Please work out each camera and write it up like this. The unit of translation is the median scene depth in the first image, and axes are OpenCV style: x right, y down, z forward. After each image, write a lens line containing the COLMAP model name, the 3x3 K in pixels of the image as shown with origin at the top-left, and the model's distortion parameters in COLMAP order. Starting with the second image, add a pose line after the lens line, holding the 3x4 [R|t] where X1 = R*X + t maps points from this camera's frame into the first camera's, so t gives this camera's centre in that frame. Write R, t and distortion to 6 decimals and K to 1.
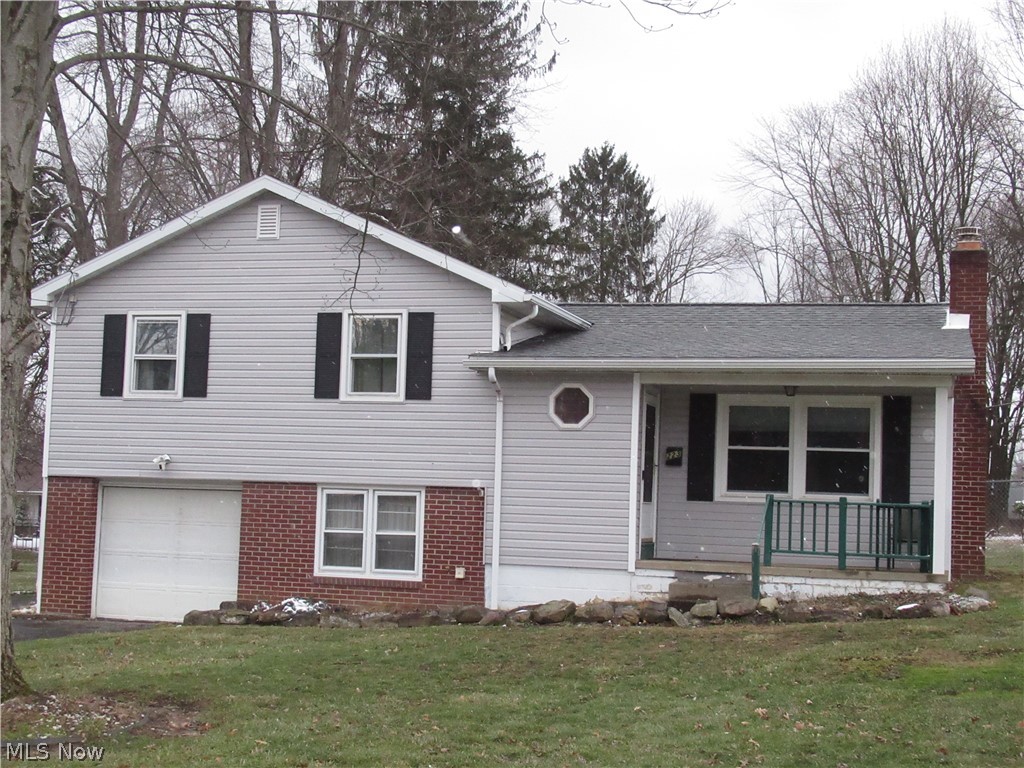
lens RADIAL K [[1477.0, 0, 512.0], [0, 1477.0, 384.0], [0, 0, 1]] dist [0.004496, 0.041508]
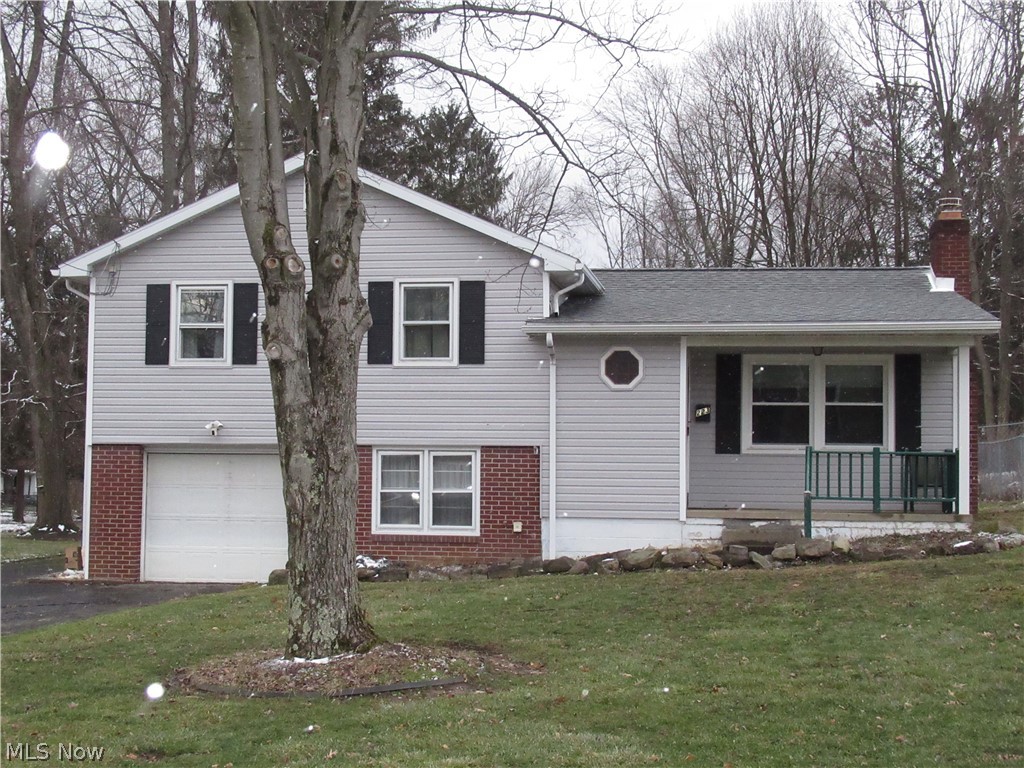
lens RADIAL K [[1477.0, 0, 512.0], [0, 1477.0, 384.0], [0, 0, 1]] dist [0.004496, 0.041508]
pose [[0.990327, -0.016867, 0.137722, -0.180308], [0.012569, 0.999408, 0.032018, -0.008497], [-0.138180, -0.029977, 0.989953, -0.046078]]
